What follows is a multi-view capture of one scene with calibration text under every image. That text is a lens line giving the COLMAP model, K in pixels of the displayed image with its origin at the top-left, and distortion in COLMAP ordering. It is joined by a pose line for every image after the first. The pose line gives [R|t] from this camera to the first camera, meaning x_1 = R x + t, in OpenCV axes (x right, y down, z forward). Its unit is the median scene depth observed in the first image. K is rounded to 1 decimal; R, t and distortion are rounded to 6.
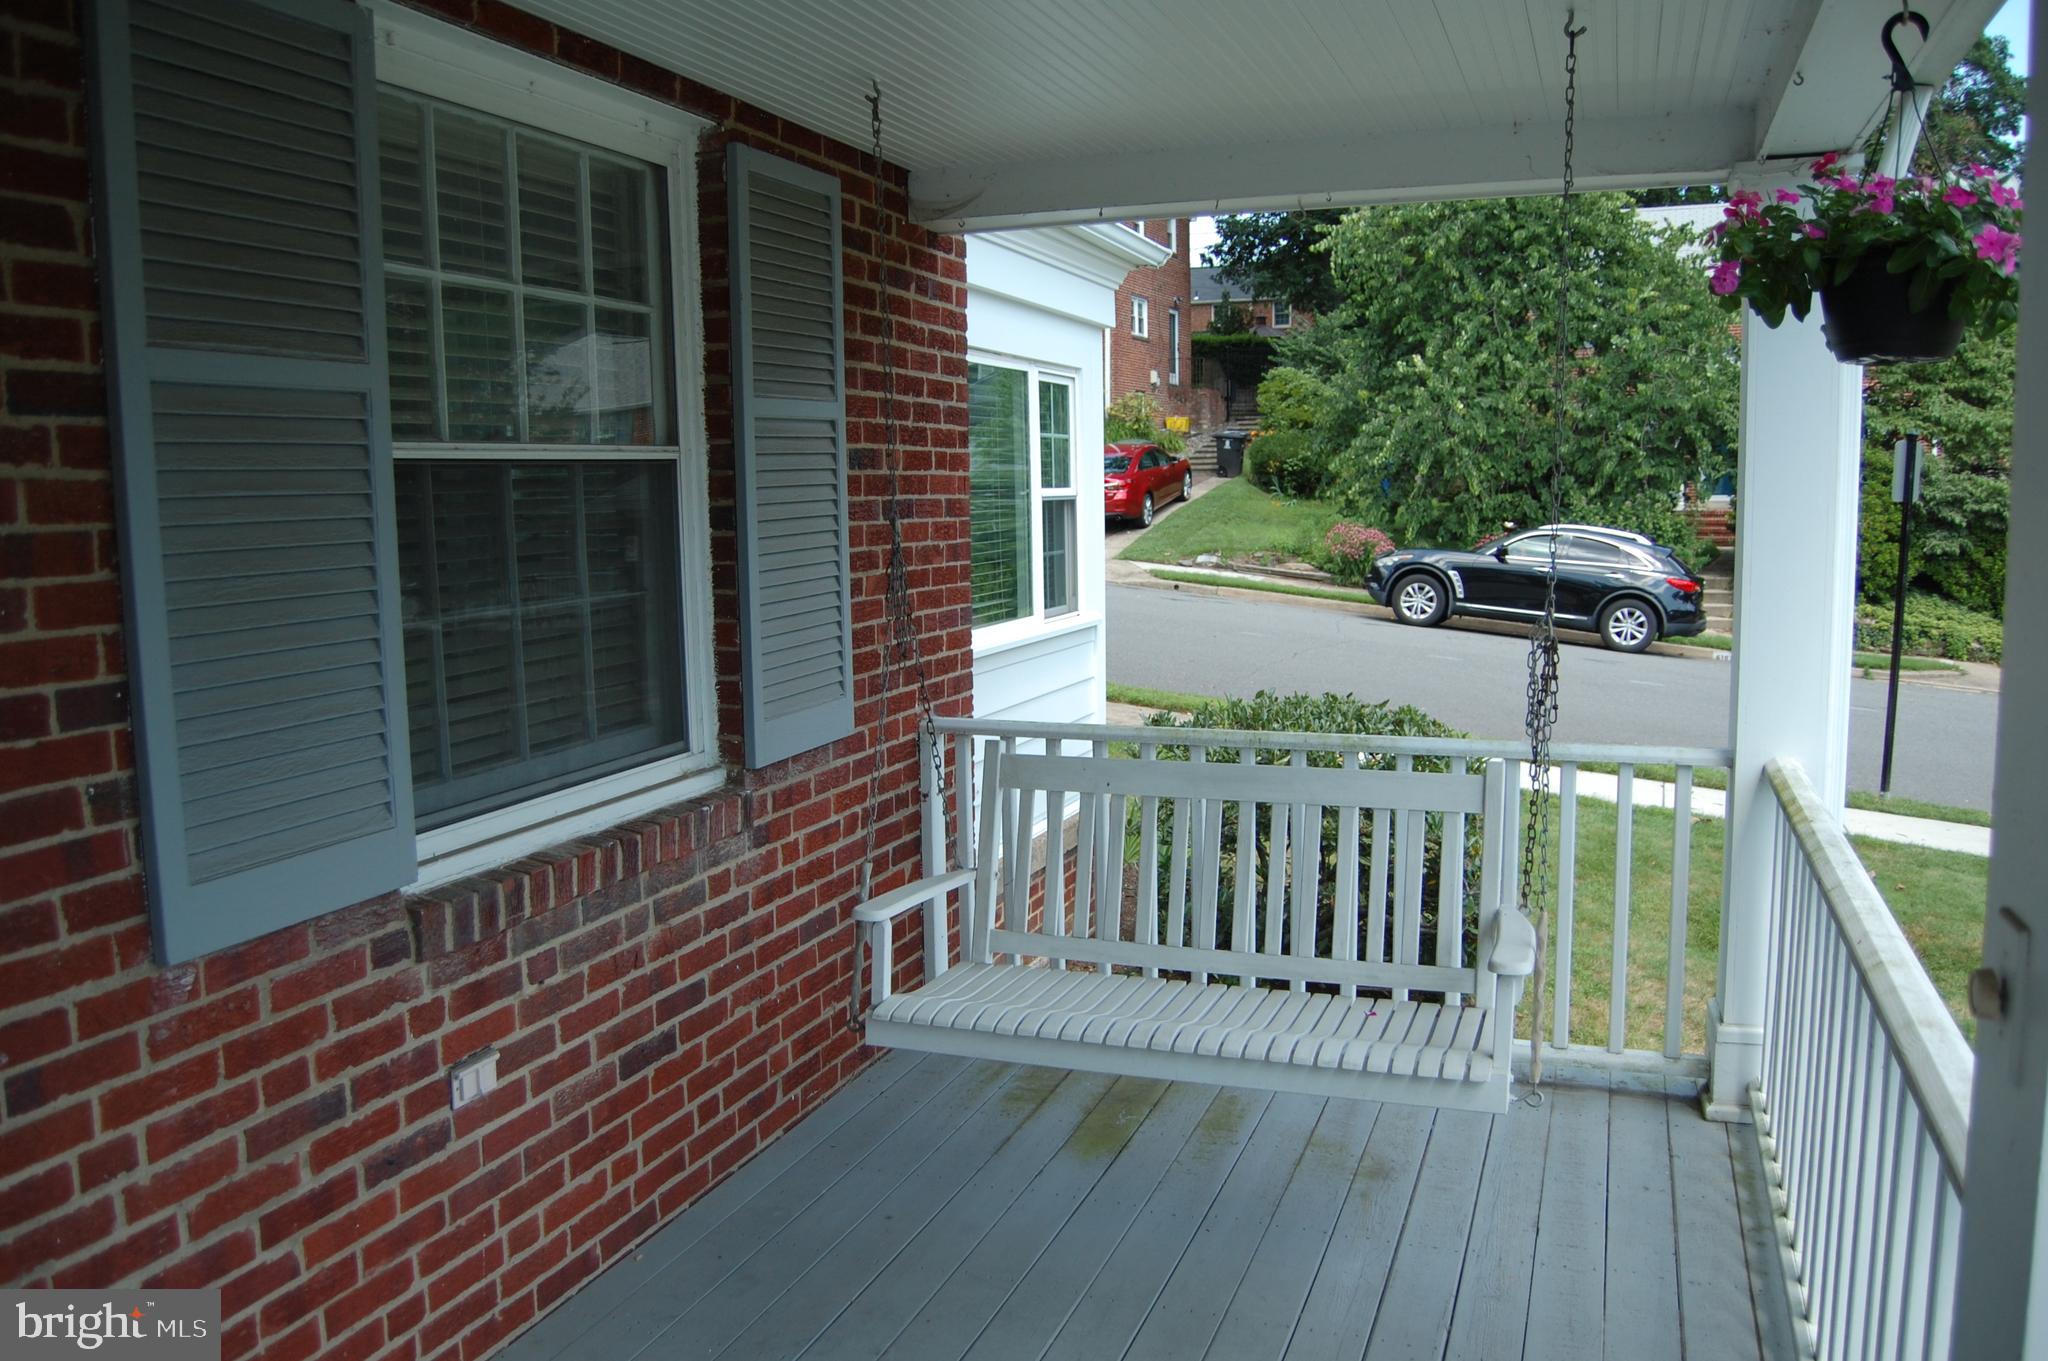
lens RADIAL K [[1588.3, 0, 1021.7], [0, 1588.3, 685.1], [0, 0, 1]] dist [-0.090778, 0.033923]
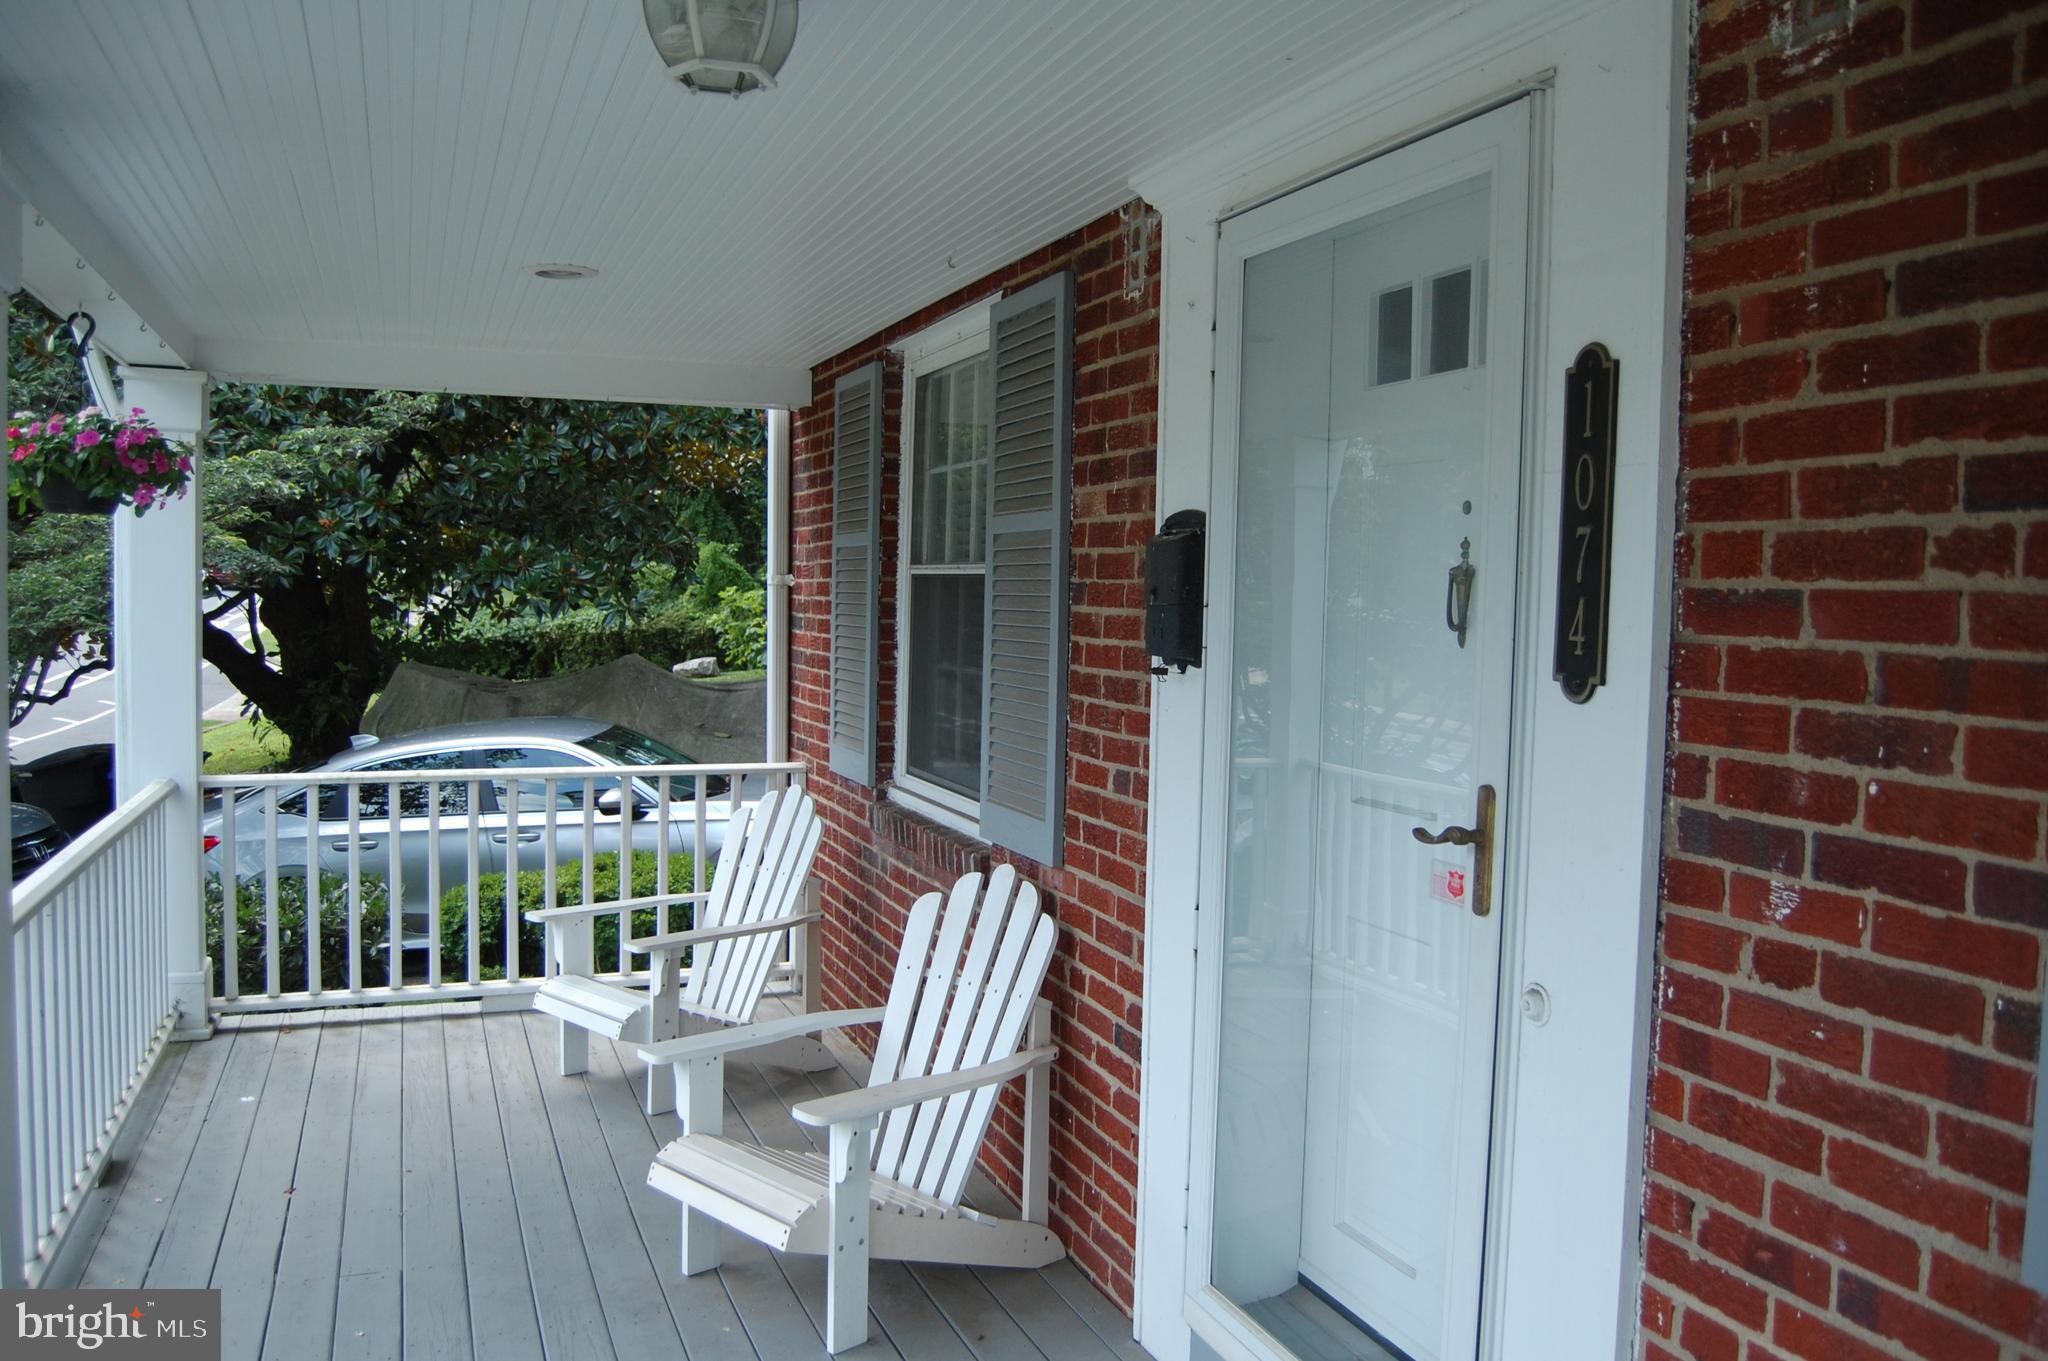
lens RADIAL K [[1588.3, 0, 1022.2], [0, 1588.3, 673.6], [0, 0, 1]] dist [-0.090778, 0.033923]
pose [[-0.745732, 0.042212, -0.664907, 0.255857], [-0.086573, 0.983390, 0.159528, -0.176007], [0.660597, 0.176529, -0.729691, 1.255936]]
